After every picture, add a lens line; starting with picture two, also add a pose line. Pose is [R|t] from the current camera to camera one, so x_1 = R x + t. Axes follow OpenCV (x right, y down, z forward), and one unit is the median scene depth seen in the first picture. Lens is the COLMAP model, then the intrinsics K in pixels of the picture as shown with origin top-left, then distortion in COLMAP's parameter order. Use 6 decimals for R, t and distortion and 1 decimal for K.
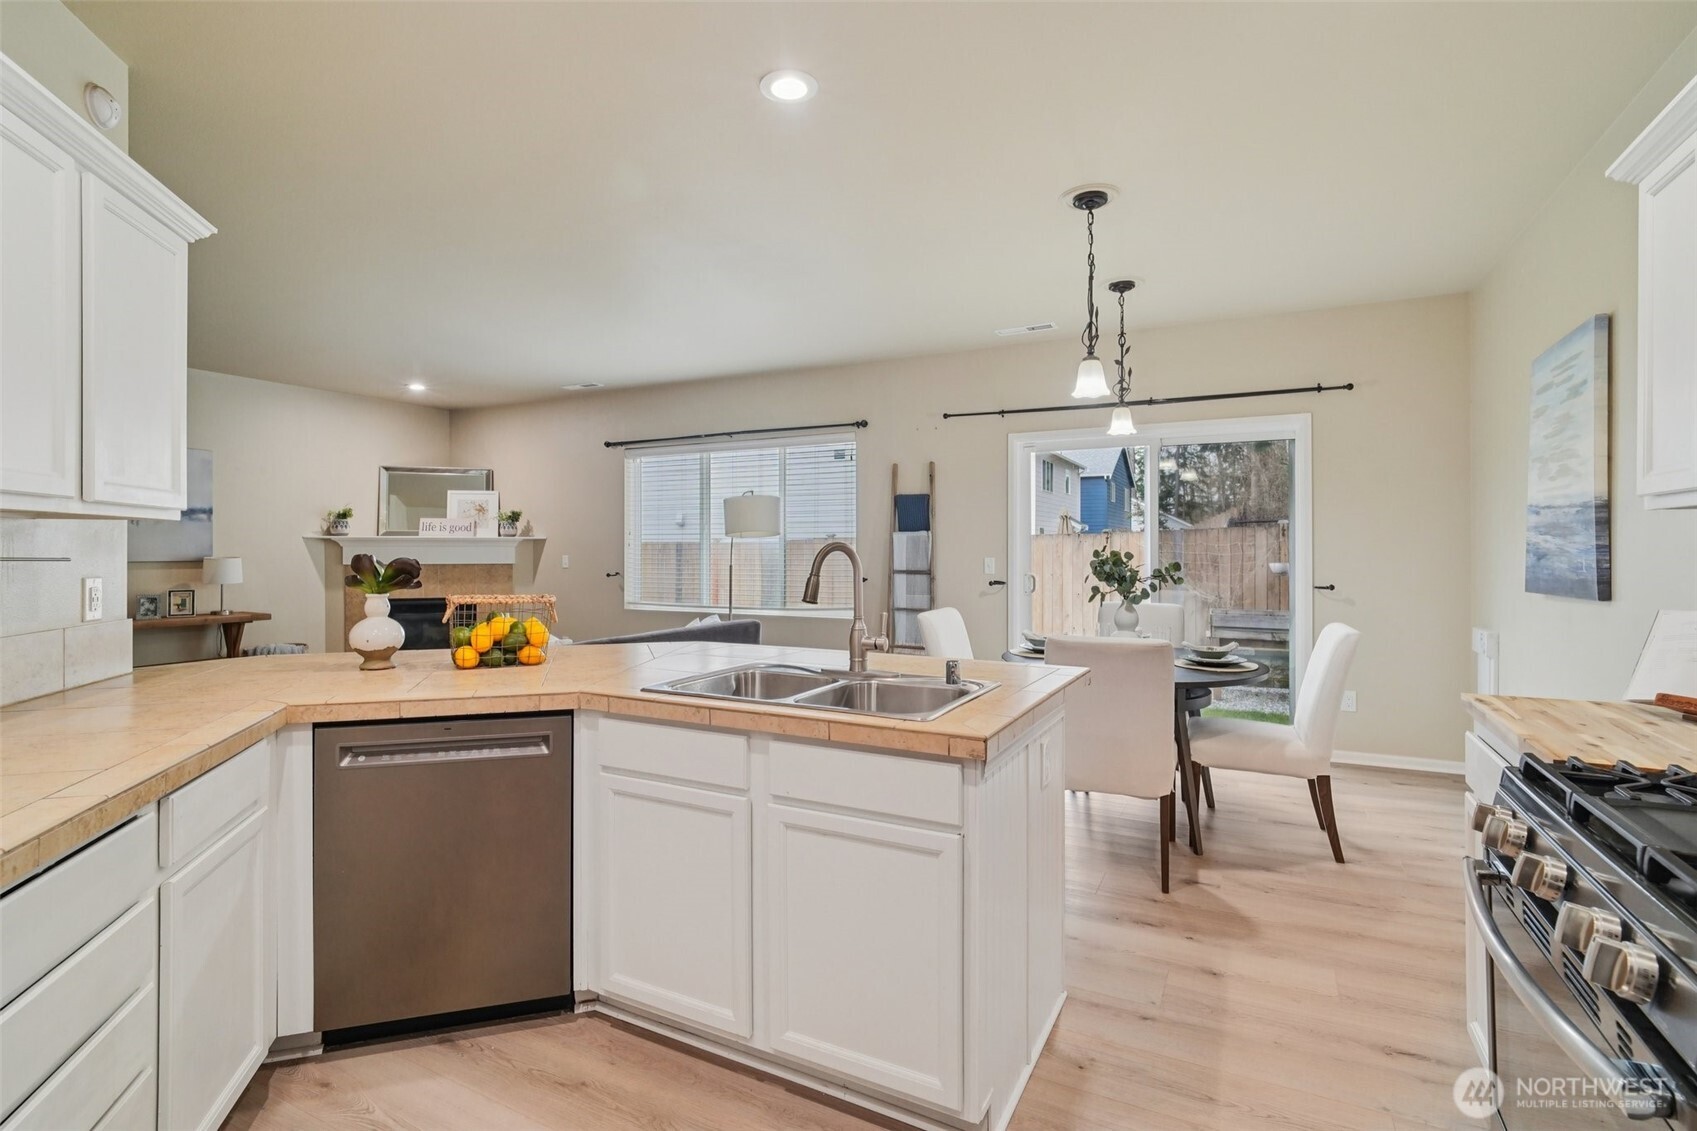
lens RADIAL K [[802.3, 0, 850.3], [0, 802.3, 547.5], [0, 0, 1]] dist [-0.012625, 0.005679]
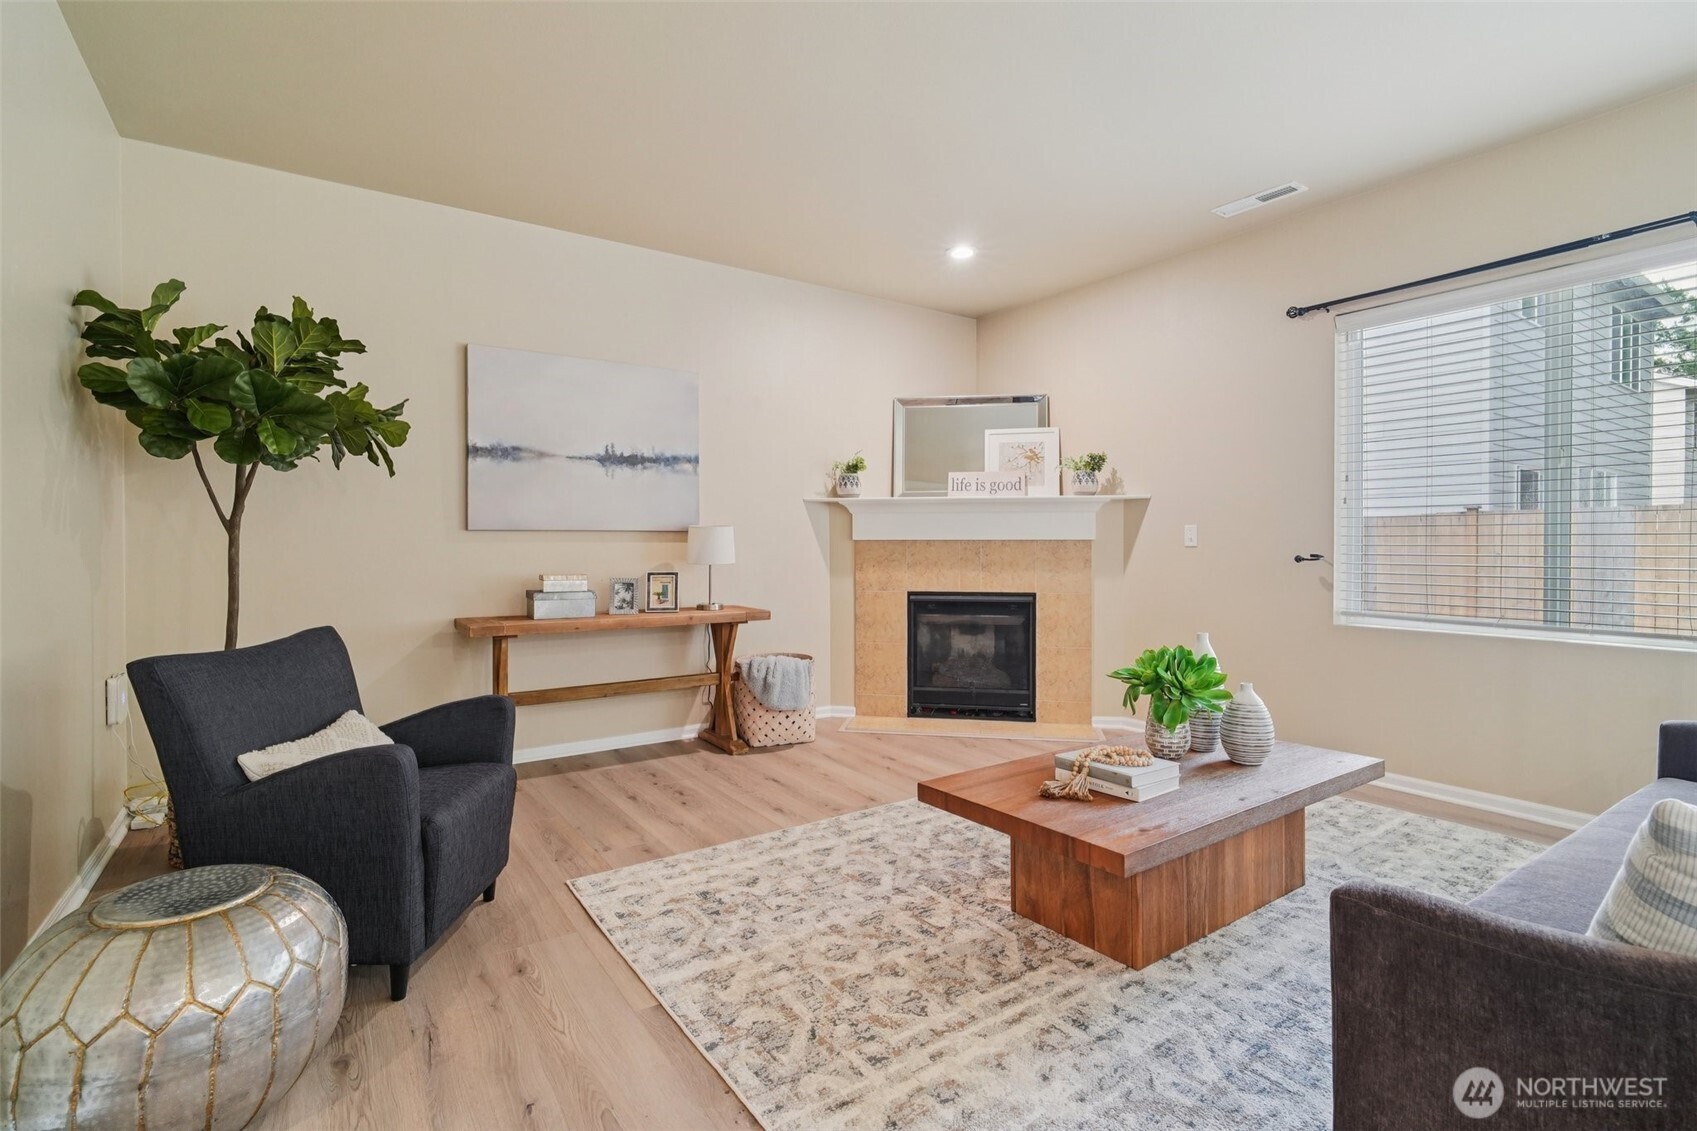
lens RADIAL K [[802.3, 0, 851.2], [0, 802.3, 553.3], [0, 0, 1]] dist [-0.012625, 0.005679]
pose [[0.877870, 0.006056, -0.478861, -0.306196], [0.001615, 0.999877, 0.015607, 0.021956], [0.478897, -0.014474, 0.877752, 0.394928]]
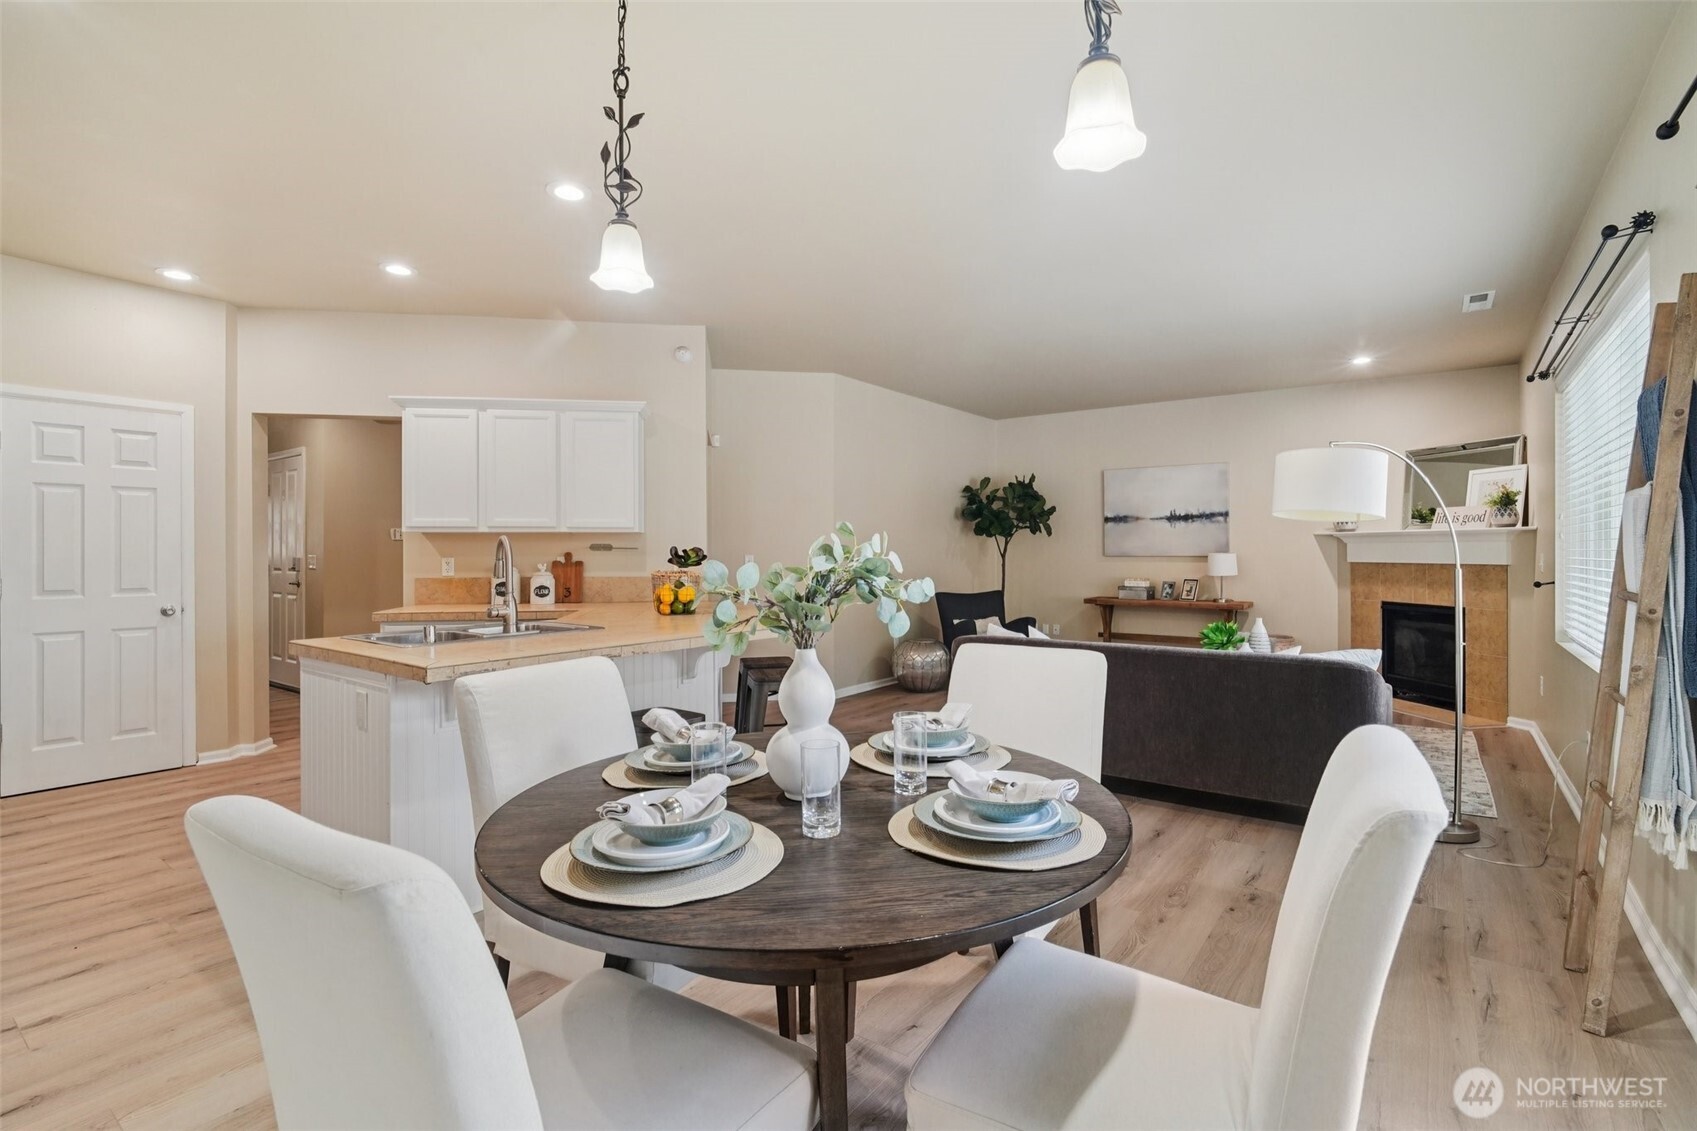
lens RADIAL K [[802.3, 0, 862.6], [0, 802.3, 556.2], [0, 0, 1]] dist [-0.012625, 0.005679]
pose [[-0.158201, 0.005768, -0.987390, 0.393201], [0.004215, 0.999978, 0.005166, 0.007200], [0.987398, -0.003344, -0.158222, 0.574837]]
